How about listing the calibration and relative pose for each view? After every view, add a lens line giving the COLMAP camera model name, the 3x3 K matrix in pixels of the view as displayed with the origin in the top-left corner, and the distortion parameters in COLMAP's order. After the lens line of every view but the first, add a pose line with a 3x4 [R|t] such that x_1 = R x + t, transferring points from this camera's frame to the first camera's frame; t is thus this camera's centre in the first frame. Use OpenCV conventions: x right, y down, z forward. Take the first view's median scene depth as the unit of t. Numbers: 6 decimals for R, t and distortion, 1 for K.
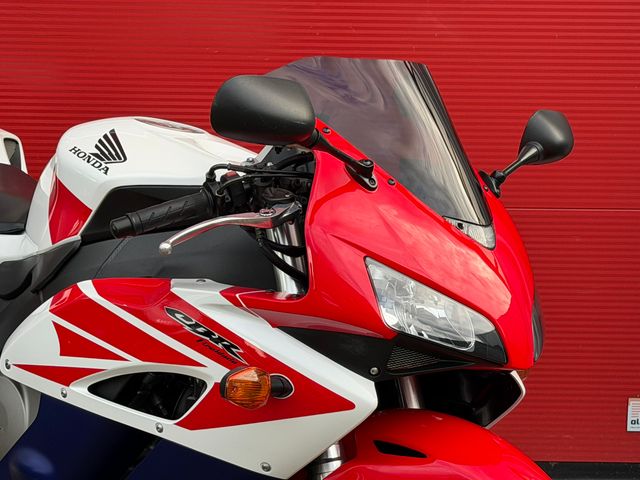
lens RADIAL K [[1626.1, 0, 320.0], [0, 1626.1, 240.0], [0, 0, 1]] dist [0.099837, 0.448304]
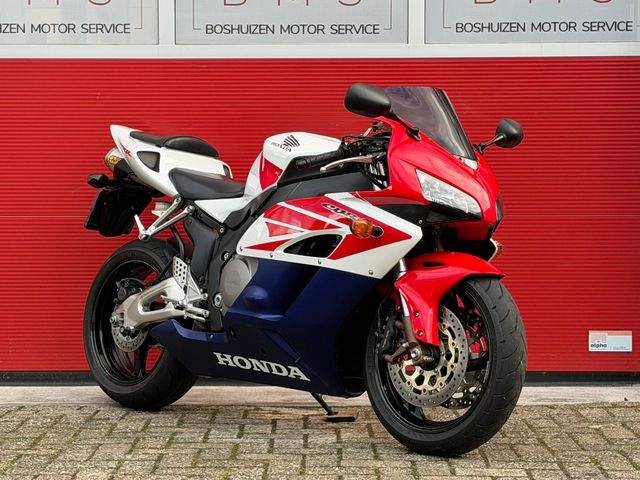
lens RADIAL K [[1615.2, 0, 320.0], [0, 1615.2, 240.0], [0, 0, 1]] dist [0.150851, 0.528297]
pose [[0.998325, -0.018248, -0.054909, 0.016415], [0.010518, 0.990388, -0.137916, 0.376110], [0.056898, 0.137107, 0.988921, -1.060170]]
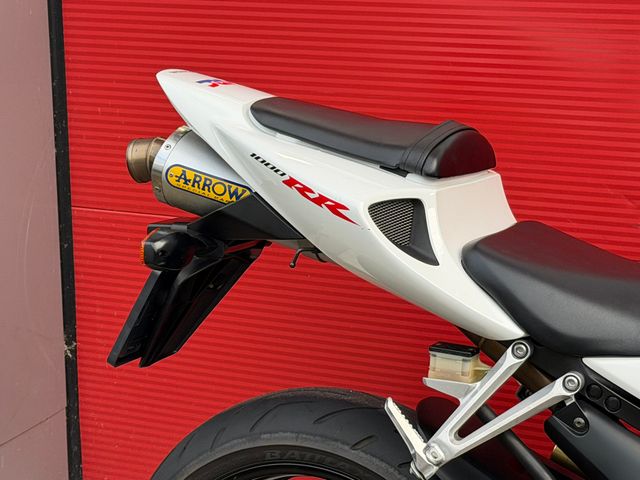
lens RADIAL K [[1543.7, 0, 320.0], [0, 1543.7, 240.0], [0, 0, 1]] dist [0.116322, 0.267241]
pose [[0.948125, -0.110377, 0.298120, -0.638394], [0.080619, 0.990615, 0.110372, -0.159085], [-0.307505, -0.080613, 0.948126, 0.566694]]
